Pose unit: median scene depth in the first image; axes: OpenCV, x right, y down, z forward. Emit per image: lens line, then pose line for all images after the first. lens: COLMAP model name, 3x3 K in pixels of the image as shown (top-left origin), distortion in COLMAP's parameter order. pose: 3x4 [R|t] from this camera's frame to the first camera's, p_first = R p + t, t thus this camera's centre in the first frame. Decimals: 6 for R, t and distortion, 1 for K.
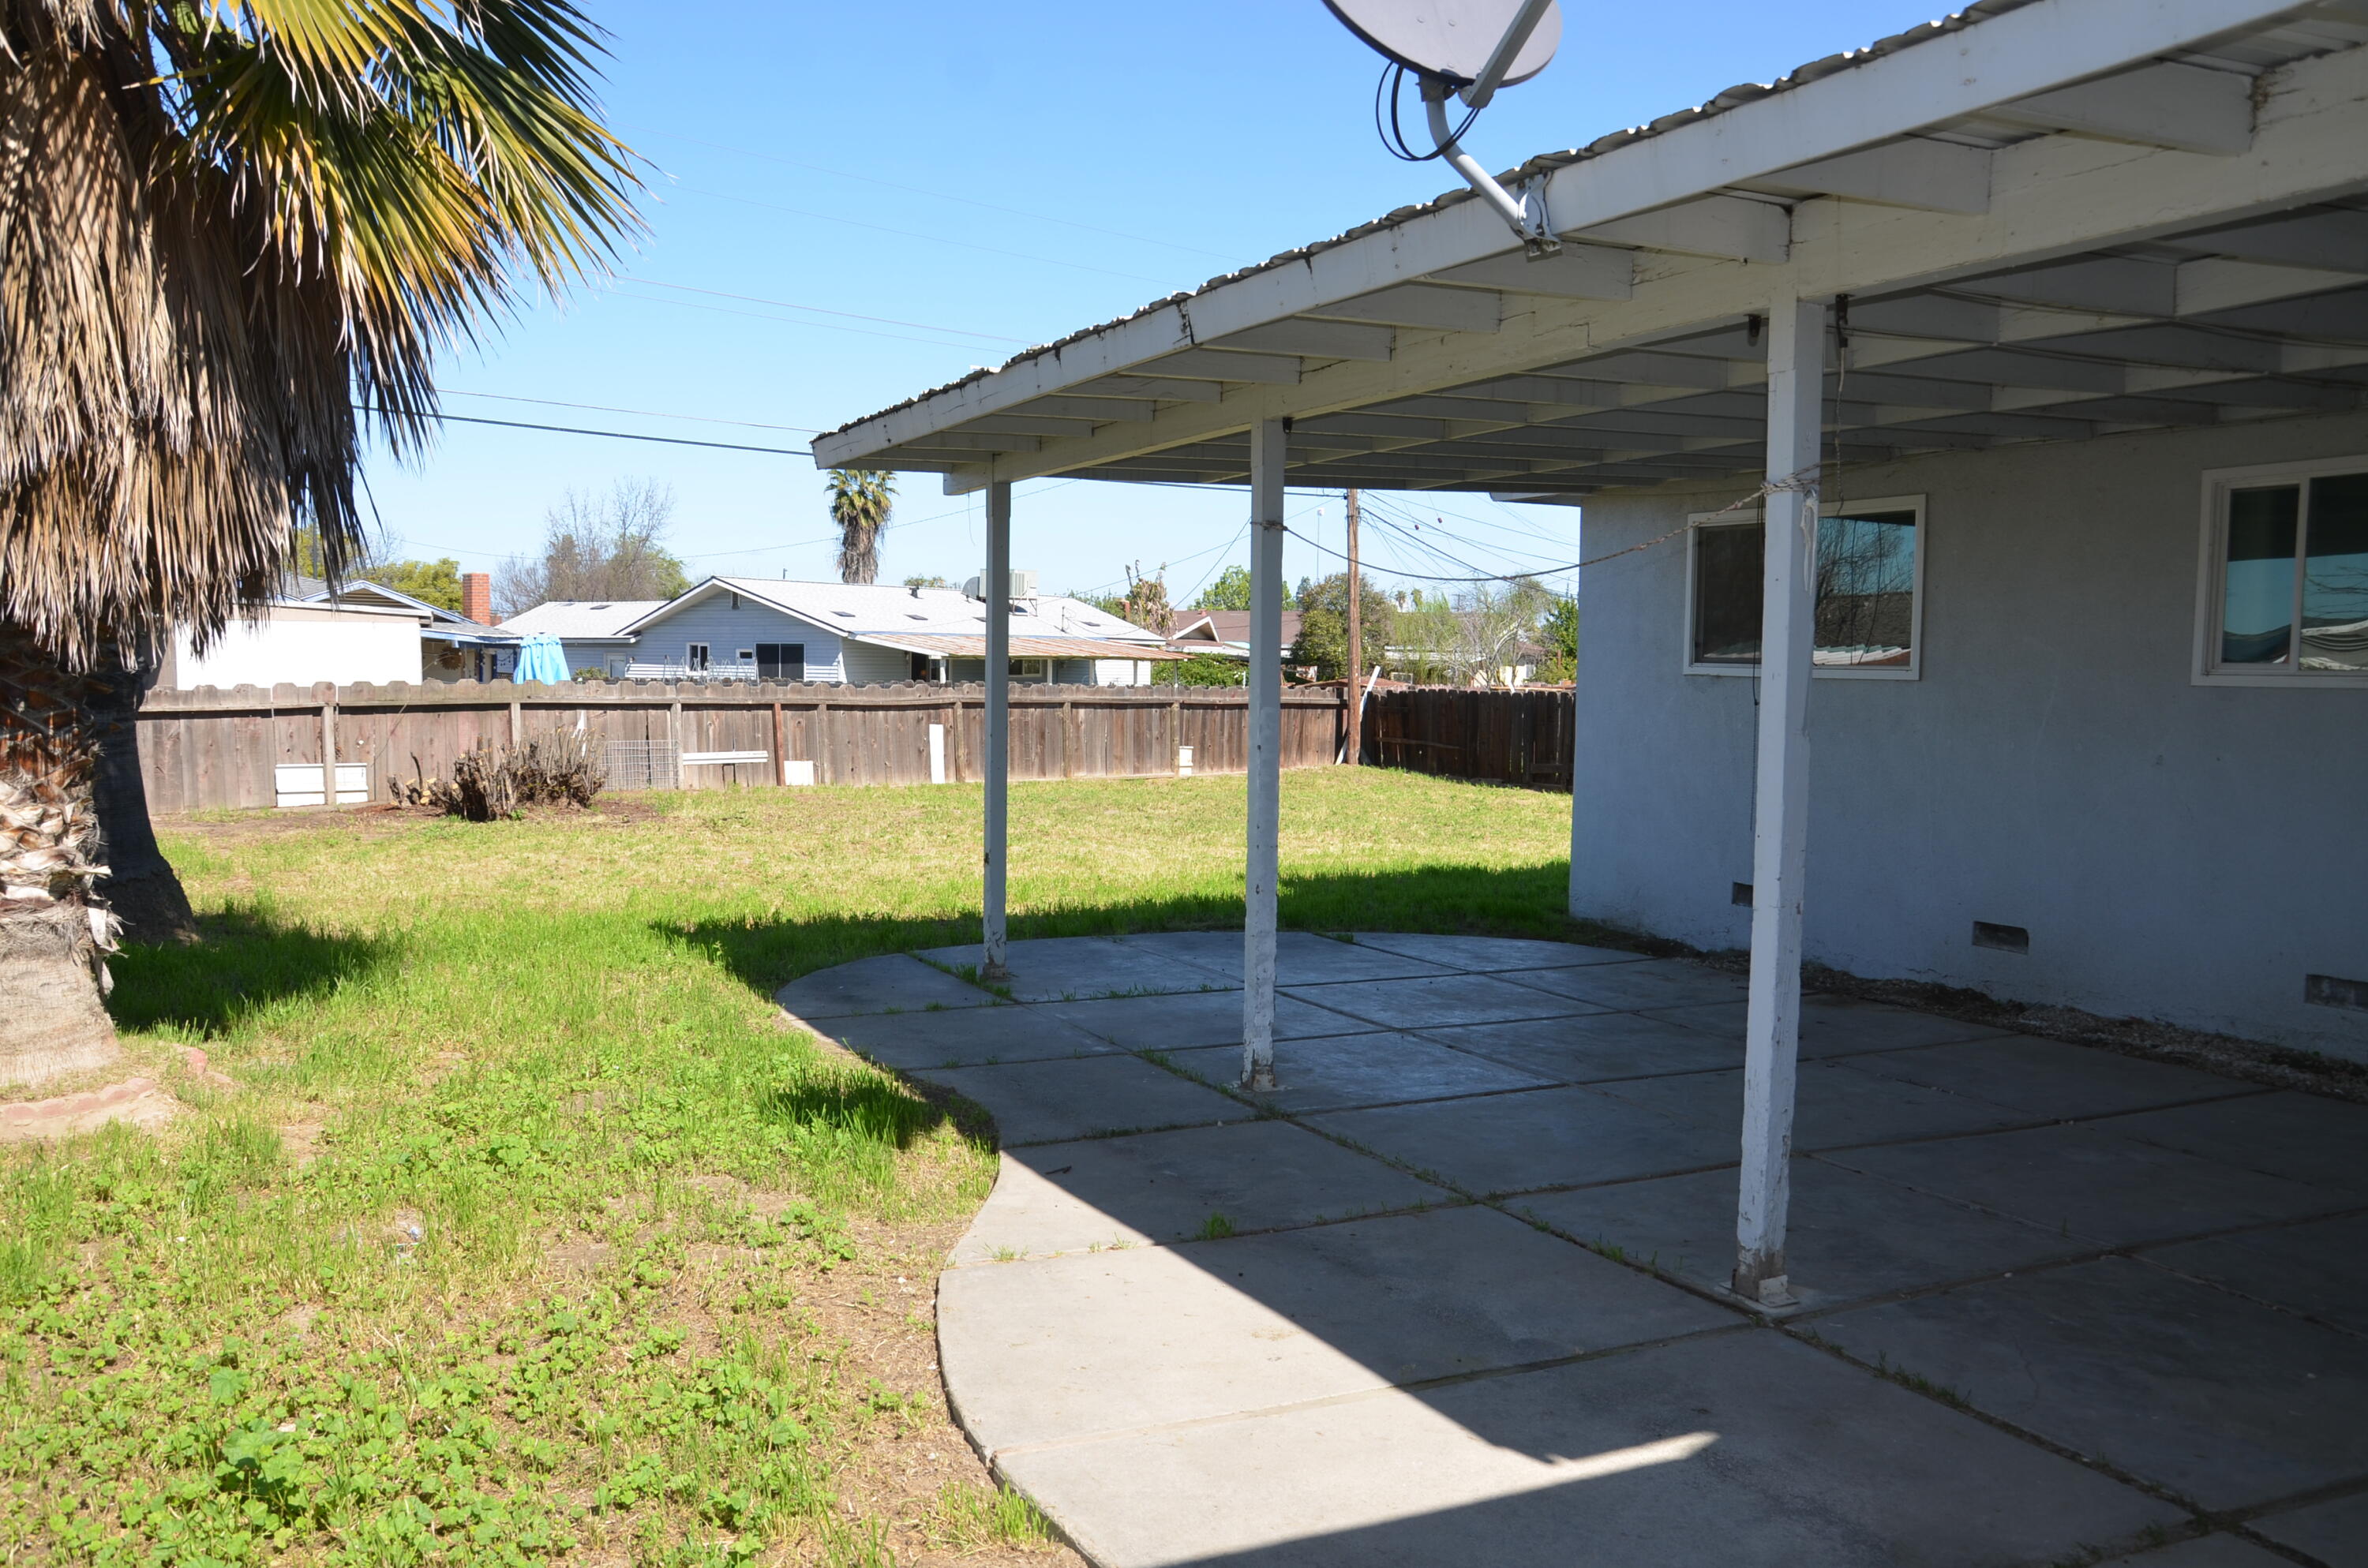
lens RADIAL K [[1967.2, 0, 1170.6], [0, 1967.2, 835.4], [0, 0, 1]] dist [-0.139272, 0.154746]
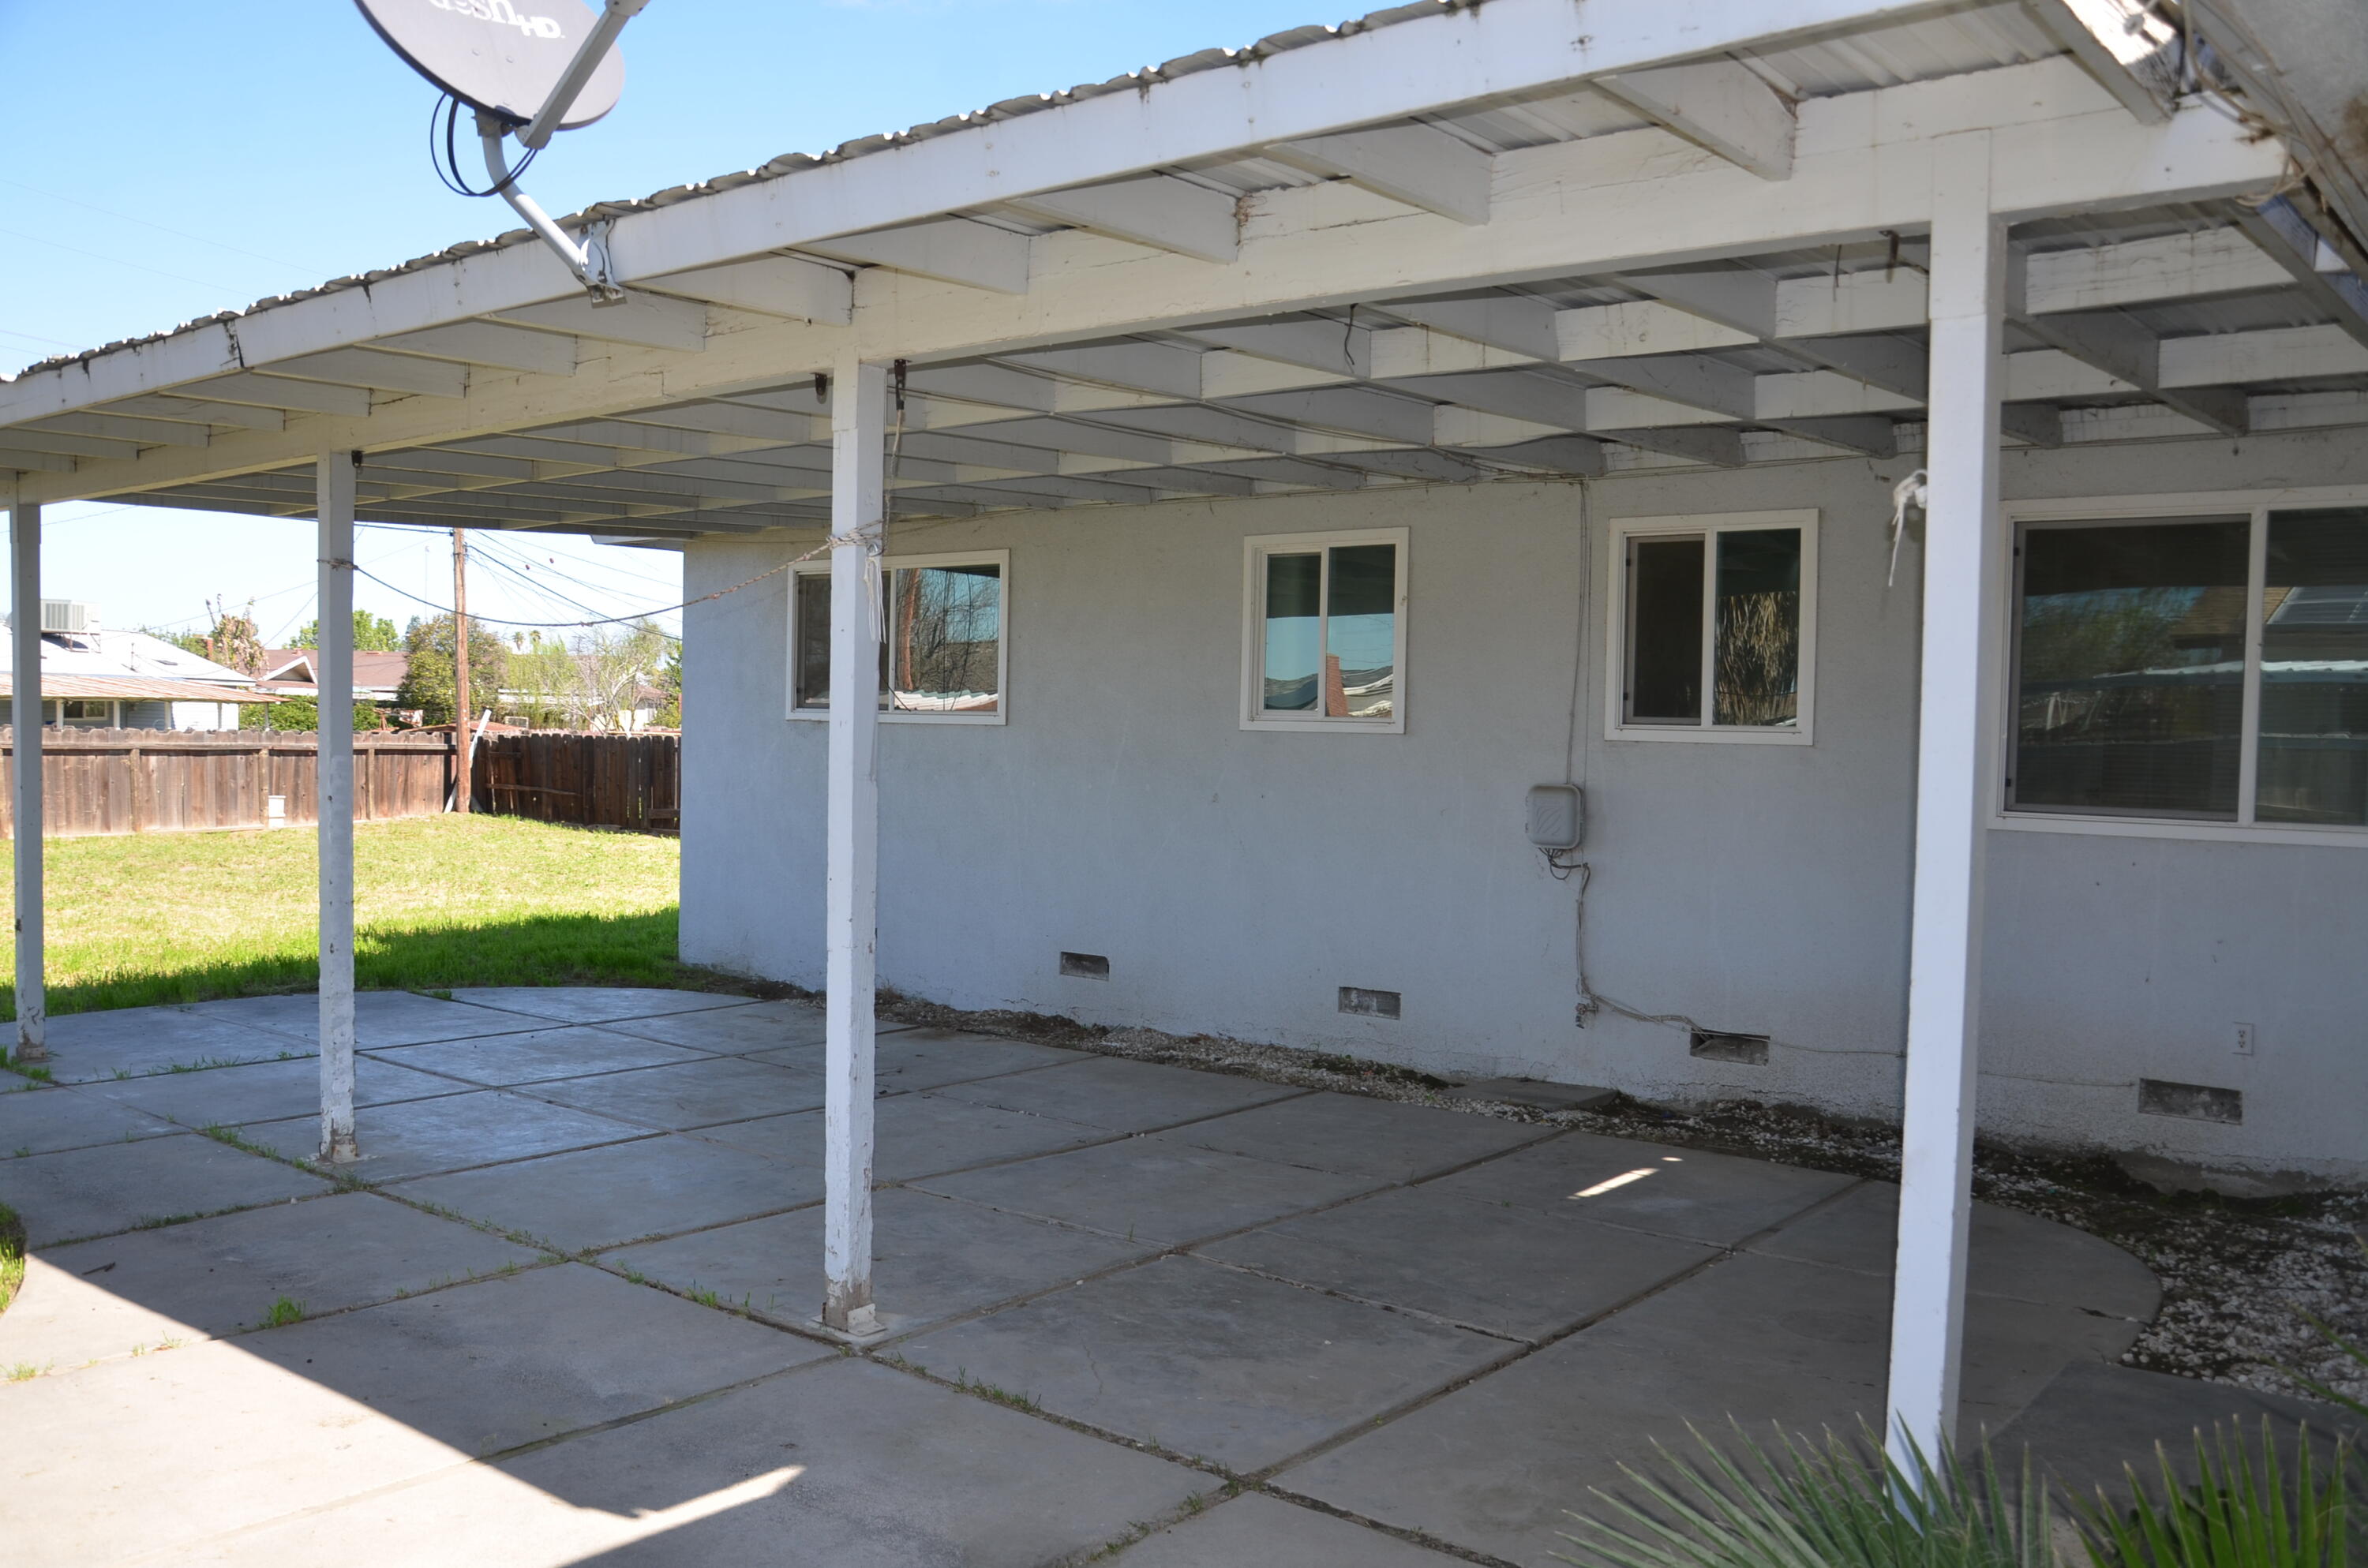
lens RADIAL K [[1967.2, 0, 1170.6], [0, 1967.2, 835.4], [0, 0, 1]] dist [-0.139272, 0.154746]
pose [[0.904983, -0.018460, 0.425047, 0.019126], [0.027929, 0.999481, -0.016056, -0.000828], [-0.424530, 0.026401, 0.905029, -0.010705]]
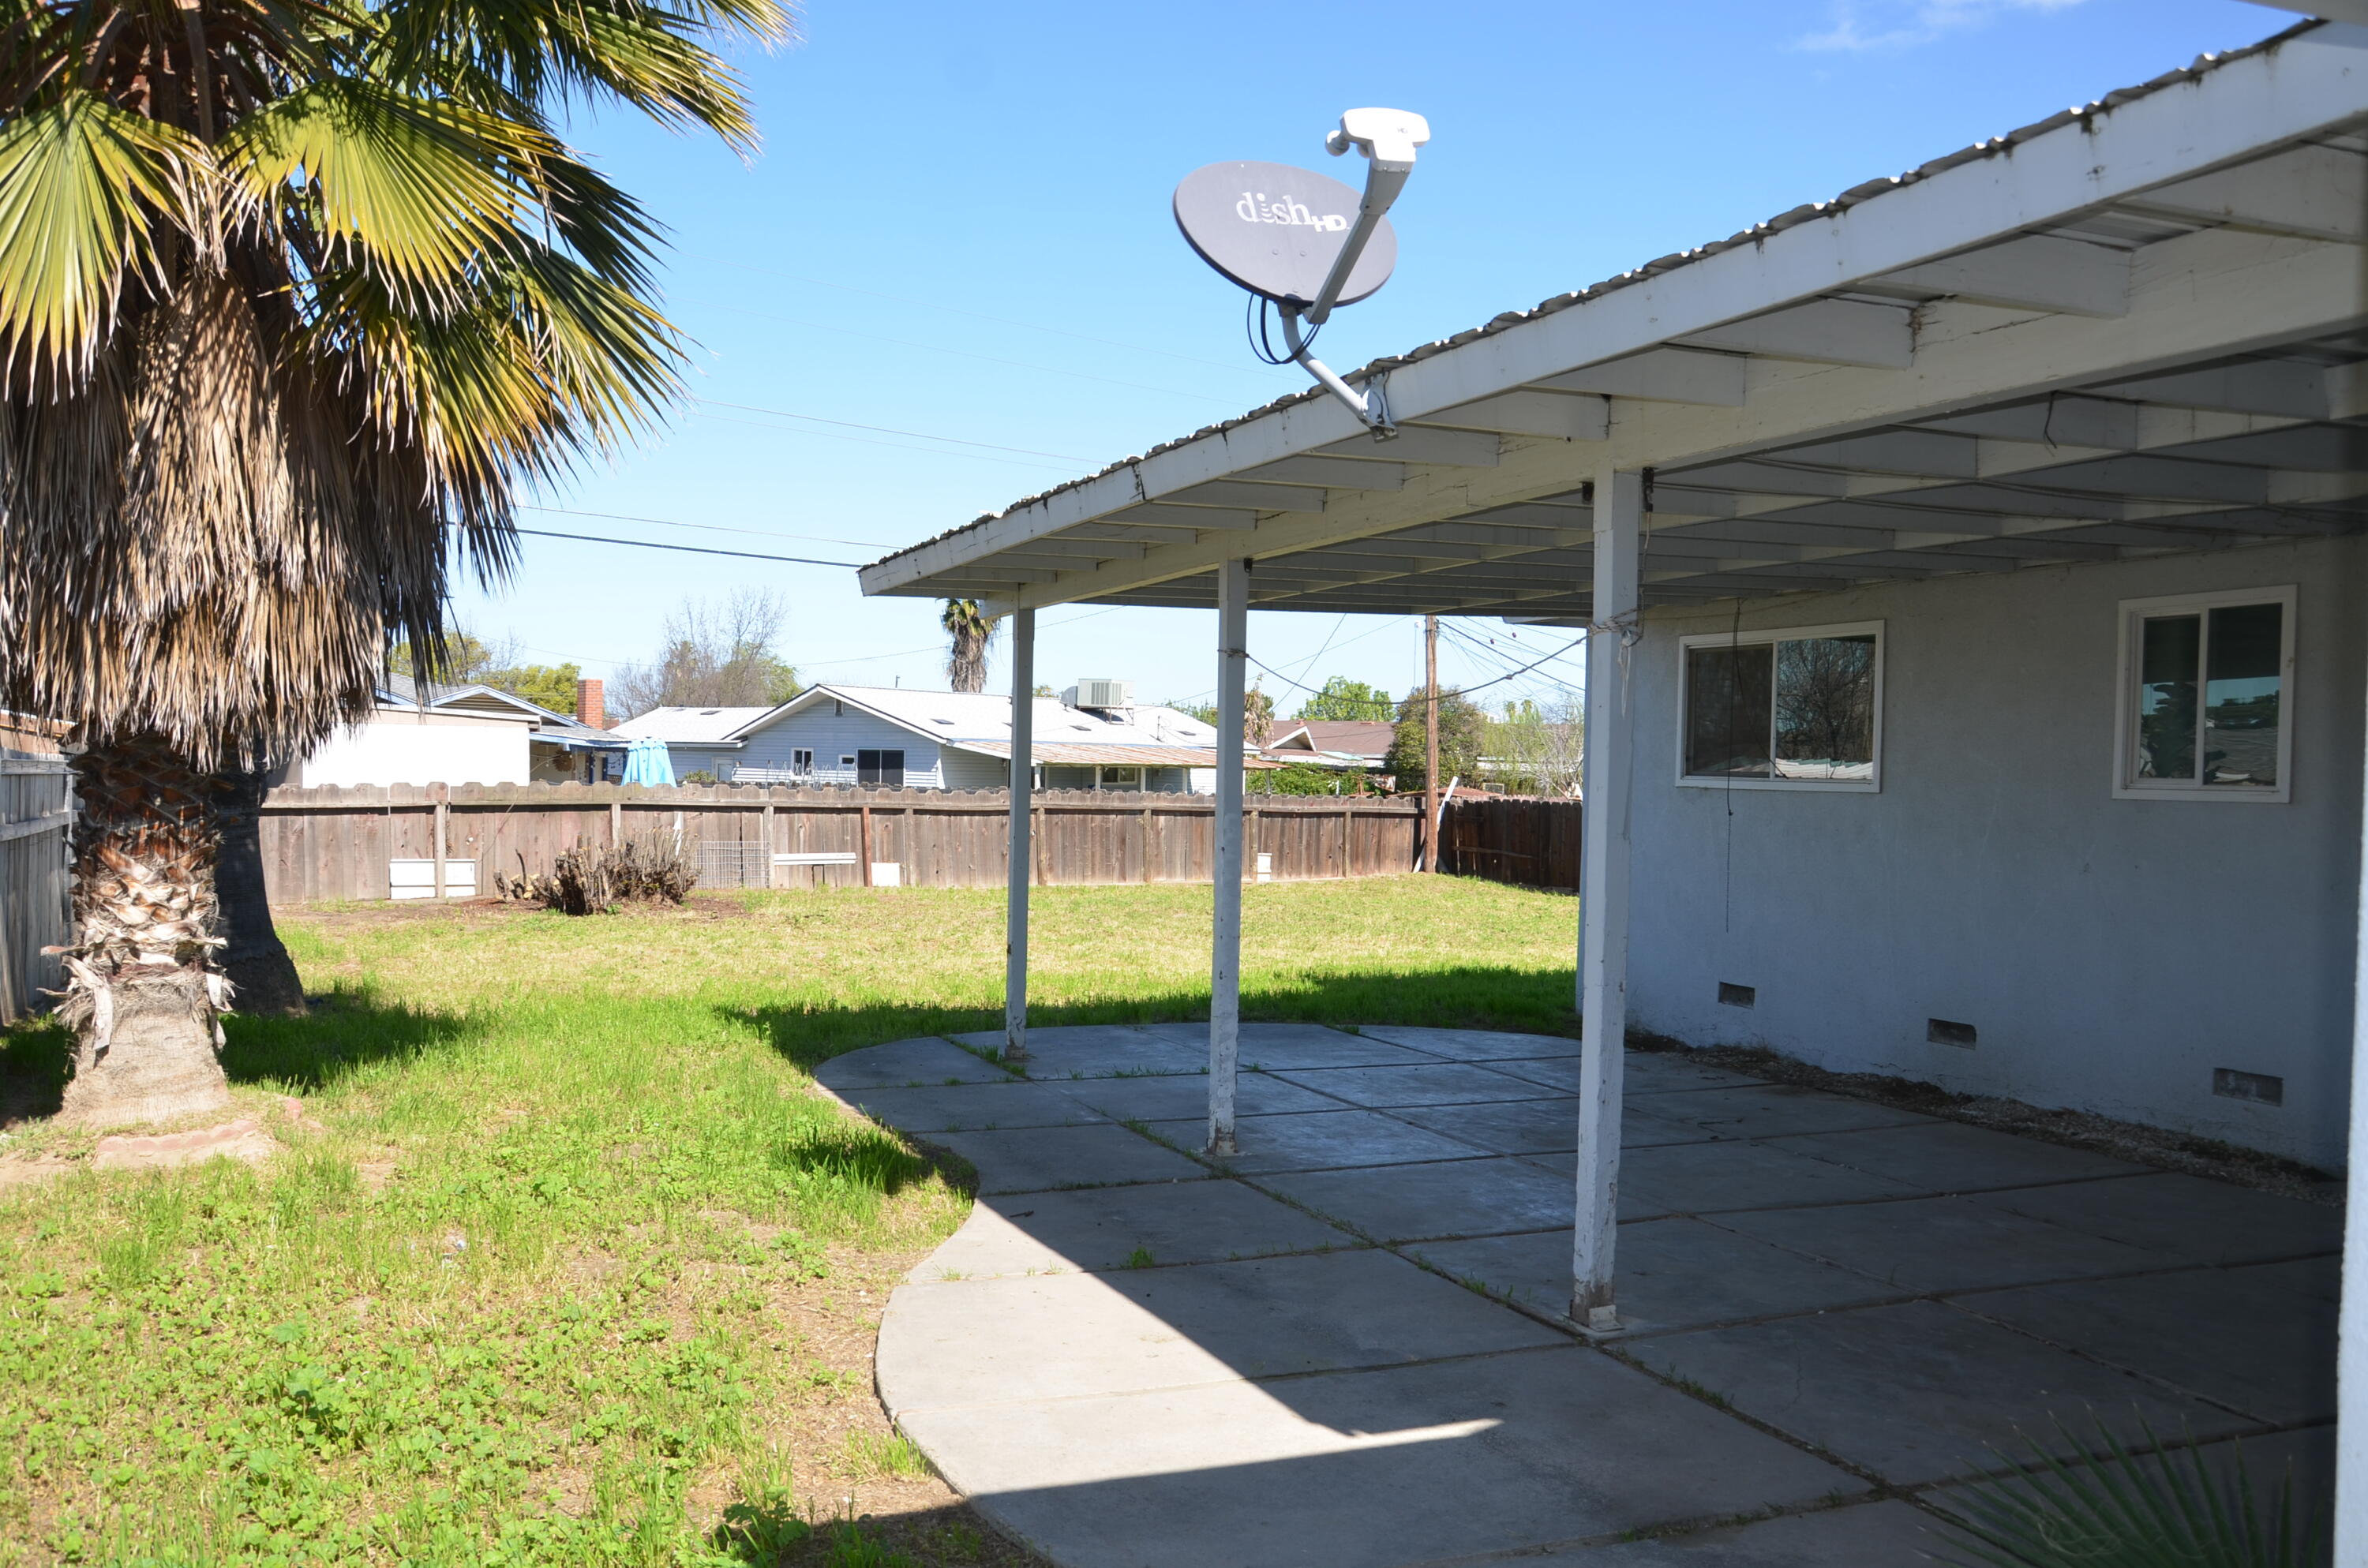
lens RADIAL K [[1967.2, 0, 1170.6], [0, 1967.2, 835.4], [0, 0, 1]] dist [-0.139272, 0.154746]
pose [[0.998348, 0.009223, -0.056712, 0.089538], [-0.012323, 0.998435, -0.054556, 0.010547], [0.056120, 0.055165, 0.996899, -0.143343]]
